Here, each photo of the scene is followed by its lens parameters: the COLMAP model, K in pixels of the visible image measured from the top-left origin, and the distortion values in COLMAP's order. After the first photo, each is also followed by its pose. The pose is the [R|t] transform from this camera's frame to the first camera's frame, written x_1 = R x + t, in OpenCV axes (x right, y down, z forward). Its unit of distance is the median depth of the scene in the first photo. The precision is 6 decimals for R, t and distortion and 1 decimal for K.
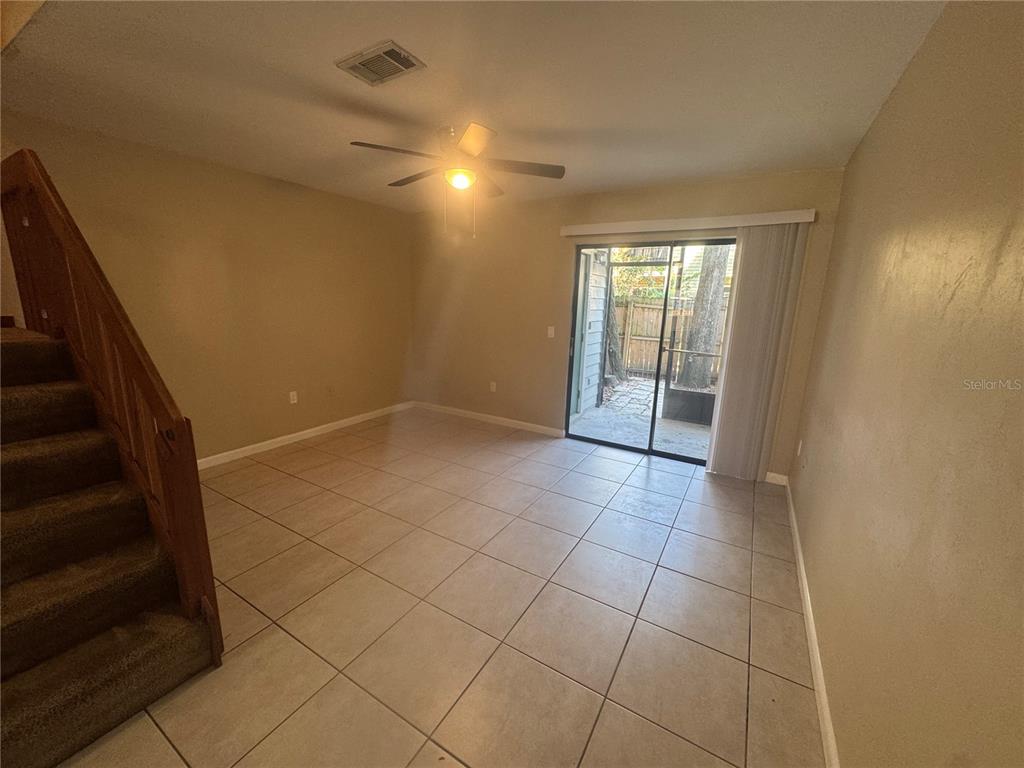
lens RADIAL K [[406.5, 0, 508.8], [0, 406.5, 383.9], [0, 0, 1]] dist [-0.002234, -0.000450]
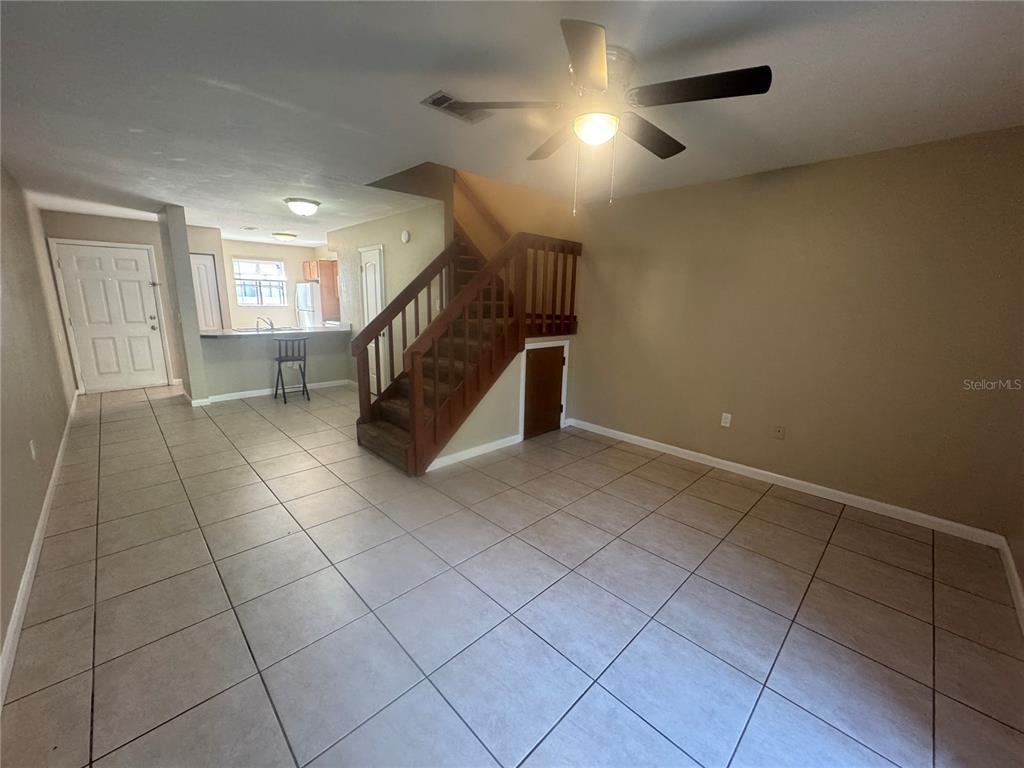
lens RADIAL K [[406.5, 0, 508.2], [0, 406.5, 384.0], [0, 0, 1]] dist [-0.002234, -0.000450]
pose [[-0.251569, 0.170628, -0.952680, 0.487137], [-0.224260, 0.947271, 0.228878, -0.158551], [0.941499, 0.271227, -0.200038, 0.817473]]
